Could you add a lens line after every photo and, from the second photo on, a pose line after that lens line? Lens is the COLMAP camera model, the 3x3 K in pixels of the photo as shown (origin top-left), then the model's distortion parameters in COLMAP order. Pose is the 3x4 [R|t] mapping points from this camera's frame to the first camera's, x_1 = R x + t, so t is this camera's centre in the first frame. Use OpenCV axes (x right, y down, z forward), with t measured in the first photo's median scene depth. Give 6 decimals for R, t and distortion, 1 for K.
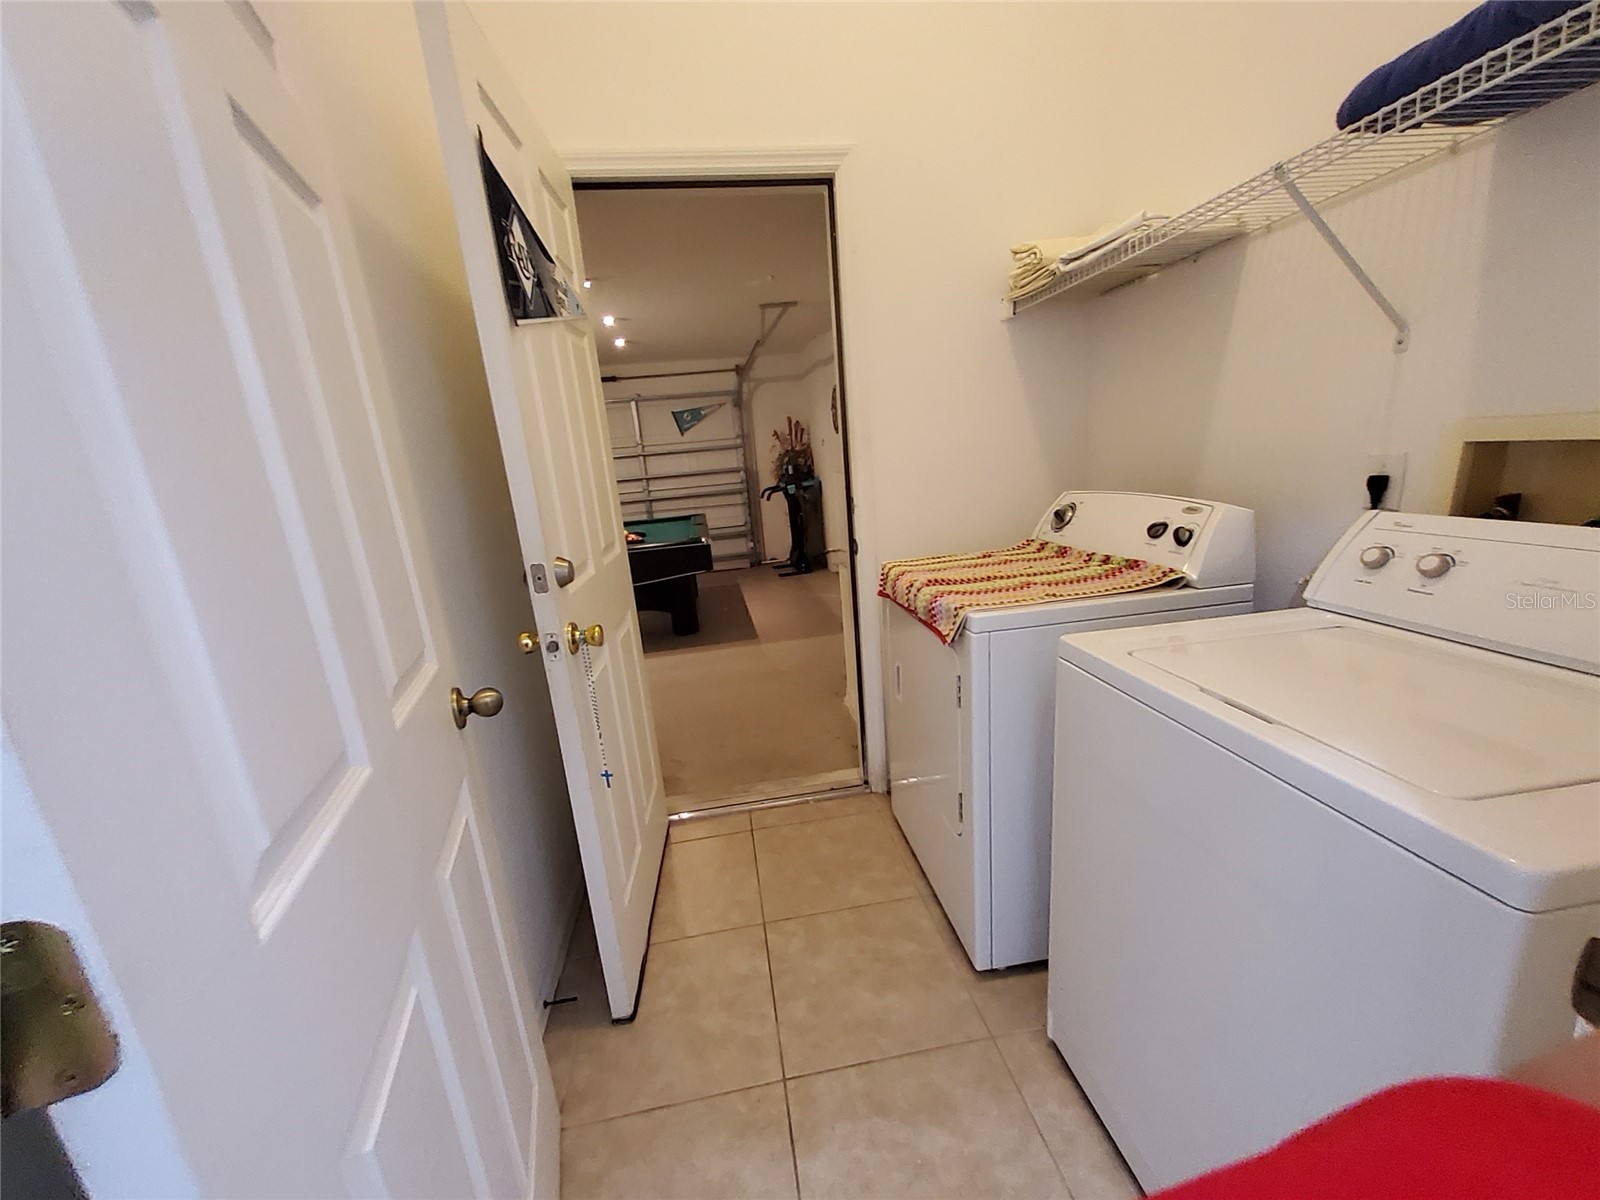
lens RADIAL K [[628.5, 0, 804.3], [0, 628.5, 610.6], [0, 0, 1]] dist [0.015836, -0.004780]
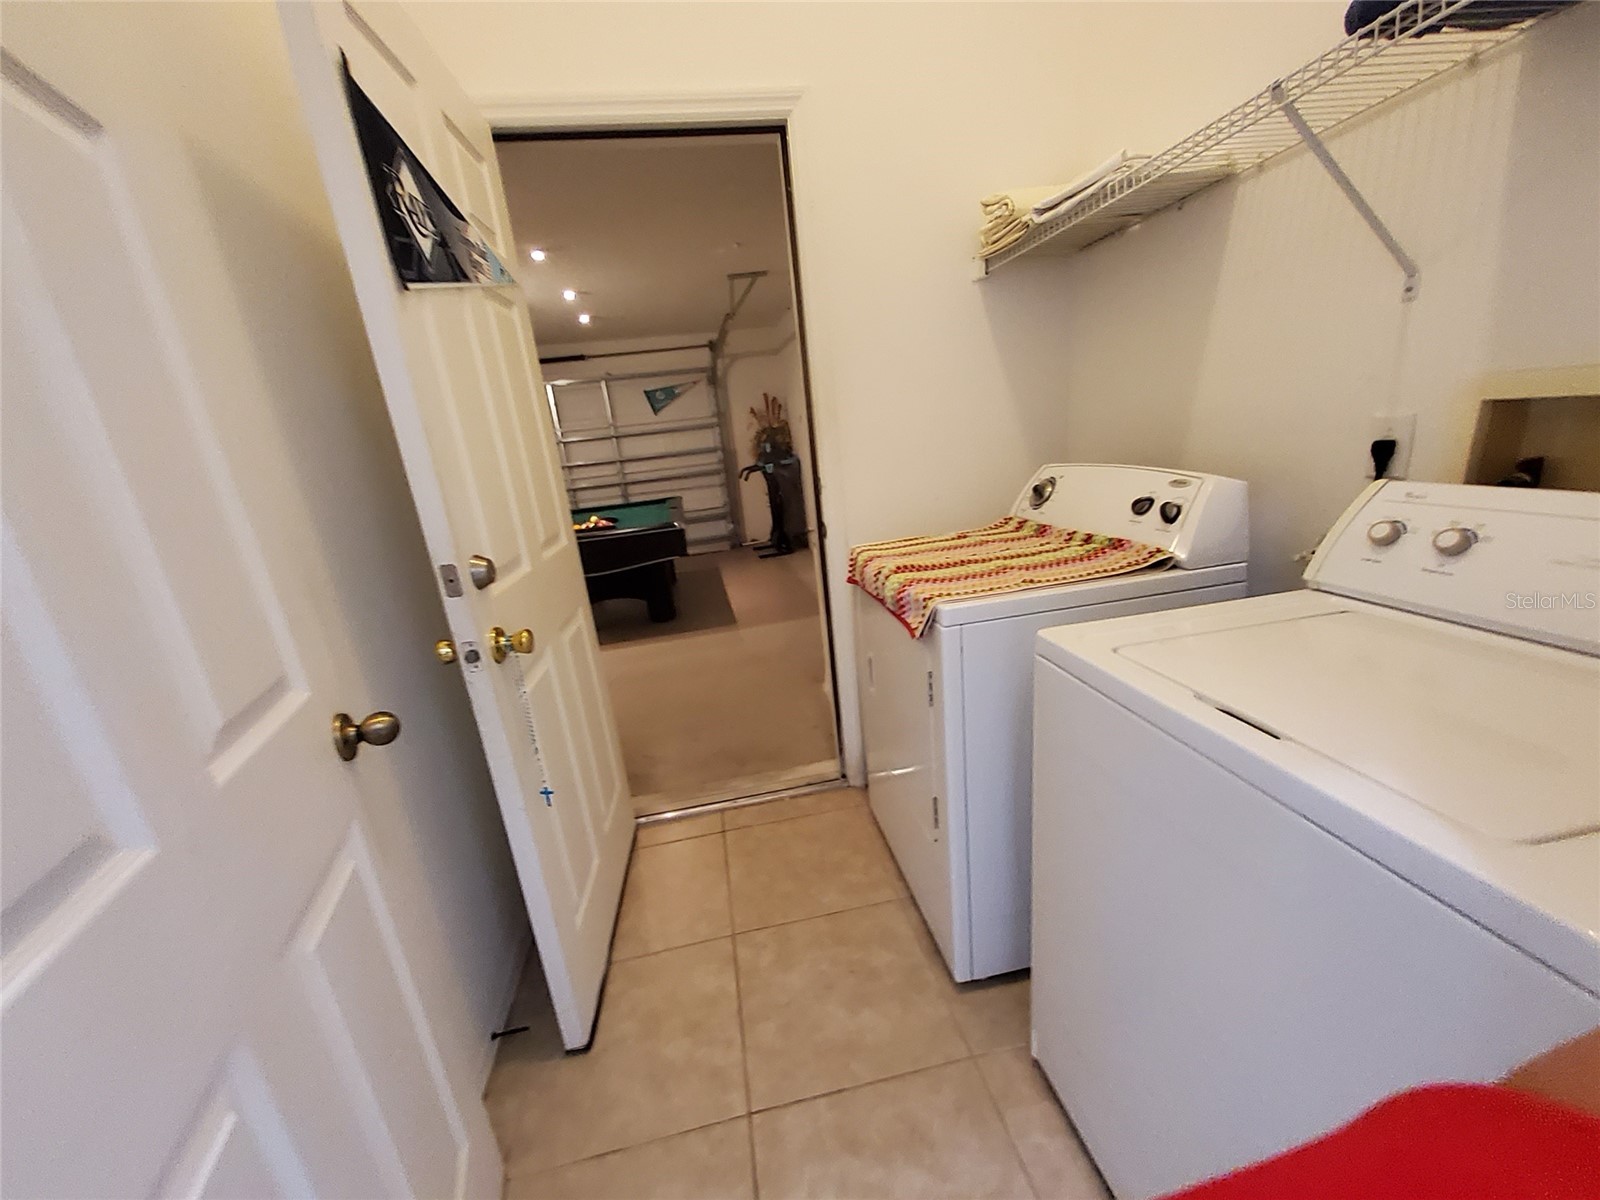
lens RADIAL K [[627.2, 0, 803.8], [0, 627.2, 610.4], [0, 0, 1]] dist [0.010149, -0.004291]
pose [[0.999442, -0.028854, 0.016815, 0.048592], [0.028267, 0.999015, 0.034192, -0.021513], [-0.017785, -0.033698, 0.999274, 0.093054]]
